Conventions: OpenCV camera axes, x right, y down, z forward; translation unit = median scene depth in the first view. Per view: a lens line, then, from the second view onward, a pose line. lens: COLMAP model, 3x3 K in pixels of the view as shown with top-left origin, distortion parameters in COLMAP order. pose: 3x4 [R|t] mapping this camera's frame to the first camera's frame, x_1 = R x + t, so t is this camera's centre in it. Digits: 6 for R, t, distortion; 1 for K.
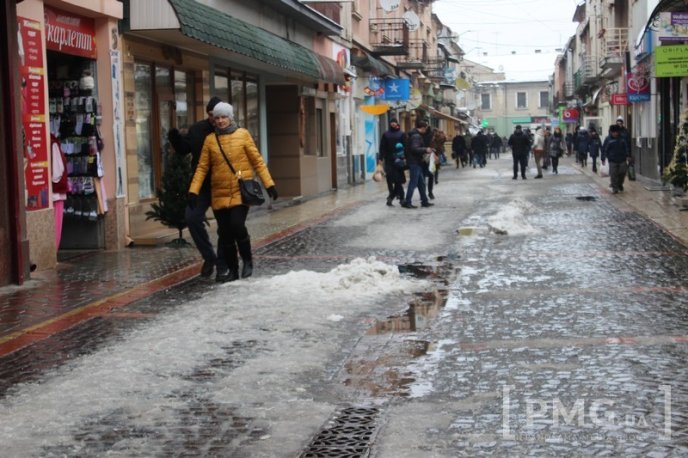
lens RADIAL K [[1306.3, 0, 344.0], [0, 1306.3, 229.0], [0, 0, 1]] dist [0.034455, 0.134902]
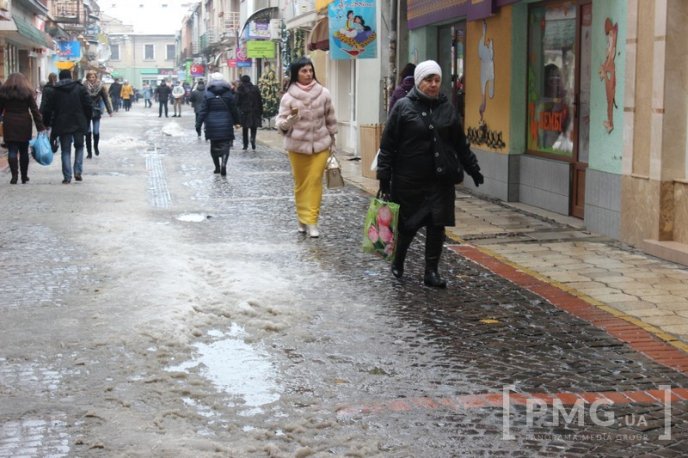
lens RADIAL K [[1389.7, 0, 330.8], [0, 1389.7, 229.7], [0, 0, 1]] dist [0.068441, 0.143968]
pose [[0.963546, 0.002325, 0.267531, -0.069915], [-0.010841, 0.999480, 0.030359, 0.026447], [-0.267322, -0.032153, 0.963071, -0.375530]]
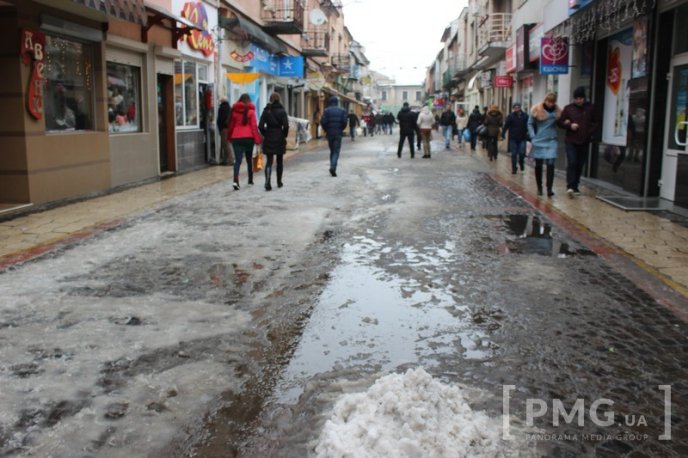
lens RADIAL K [[667.3, 0, 344.0], [0, 667.3, 229.0], [0, 0, 1]] dist [-0.135942, 0.149871]
pose [[0.998511, 0.021275, 0.050238, 0.049164], [-0.026119, 0.994861, 0.097819, -0.024437], [-0.047898, -0.098986, 0.993935, 0.375760]]
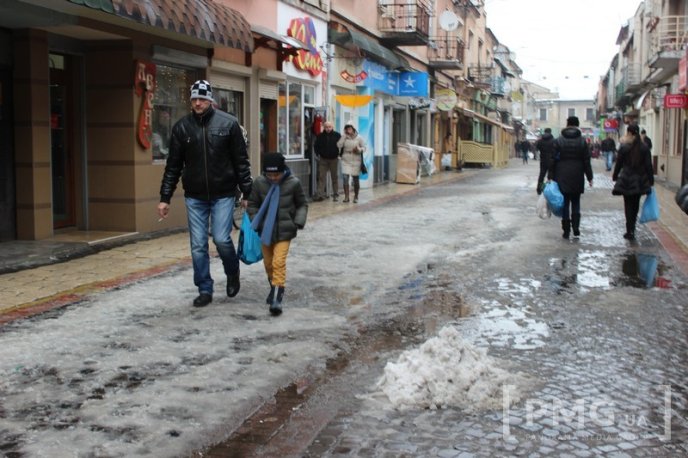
lens RADIAL K [[884.9, 0, 344.0], [0, 884.9, 229.0], [0, 0, 1]] dist [-0.045426, 0.059132]
pose [[0.992437, 0.042613, -0.115122, 0.055665], [-0.038825, 0.998634, 0.034956, -0.023361], [0.116454, -0.030222, 0.992736, 0.331001]]
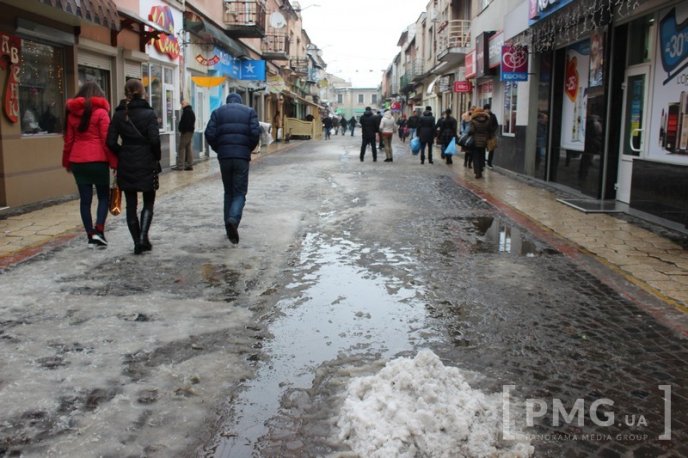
lens RADIAL K [[670.5, 0, 344.0], [0, 670.5, 229.0], [0, 0, 1]] dist [-0.132790, 0.146591]
pose [[0.992956, 0.018356, 0.117054, 0.044150], [-0.029178, 0.995384, 0.091424, -0.024664], [-0.114836, -0.094196, 0.988908, 0.369955]]
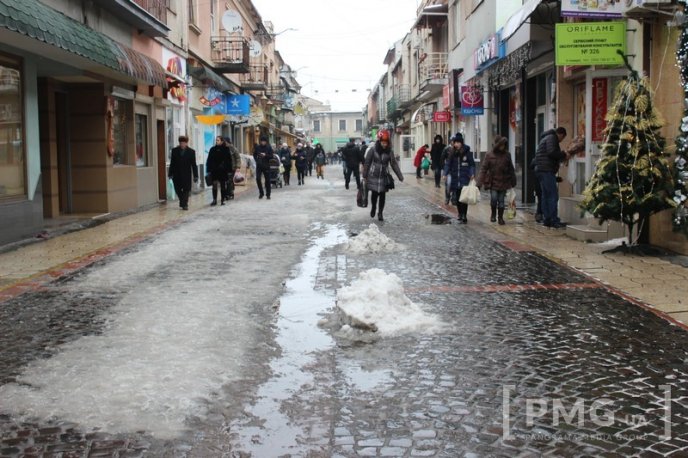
lens RADIAL K [[884.9, 0, 344.0], [0, 884.9, 229.0], [0, 0, 1]] dist [-0.045426, 0.059132]
pose [[0.990215, 0.001842, 0.139536, 0.021079], [-0.004176, 0.999856, 0.016434, -0.013171], [-0.139486, -0.016856, 0.990081, 0.215760]]
